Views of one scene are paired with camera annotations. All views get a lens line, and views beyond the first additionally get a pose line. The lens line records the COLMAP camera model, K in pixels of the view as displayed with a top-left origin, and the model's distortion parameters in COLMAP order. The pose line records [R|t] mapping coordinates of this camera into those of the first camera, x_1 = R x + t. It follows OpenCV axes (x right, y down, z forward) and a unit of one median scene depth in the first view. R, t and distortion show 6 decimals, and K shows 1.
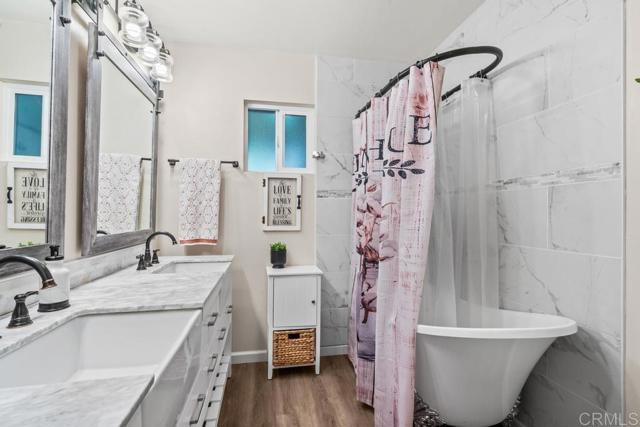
lens RADIAL K [[294.0, 0, 320.0], [0, 294.0, 213.5], [0, 0, 1]] dist [0.000126, 0.000041]
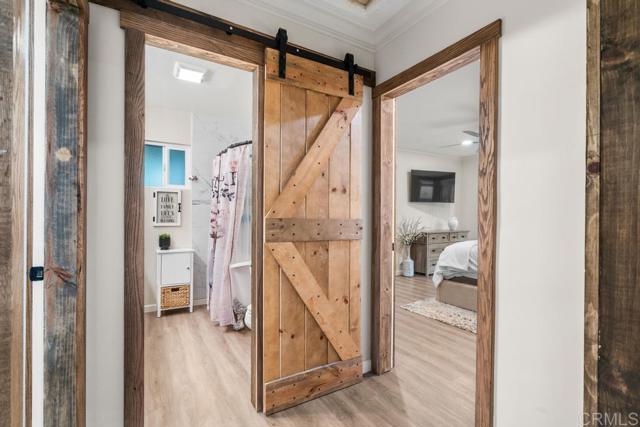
lens RADIAL K [[294.0, 0, 320.0], [0, 294.0, 213.5], [0, 0, 1]] dist [0.000126, 0.000041]
pose [[0.942215, -0.001539, 0.335004, 0.113673], [0.002172, 0.999996, -0.001515, -0.003539], [-0.335001, 0.002155, 0.942215, -0.752673]]
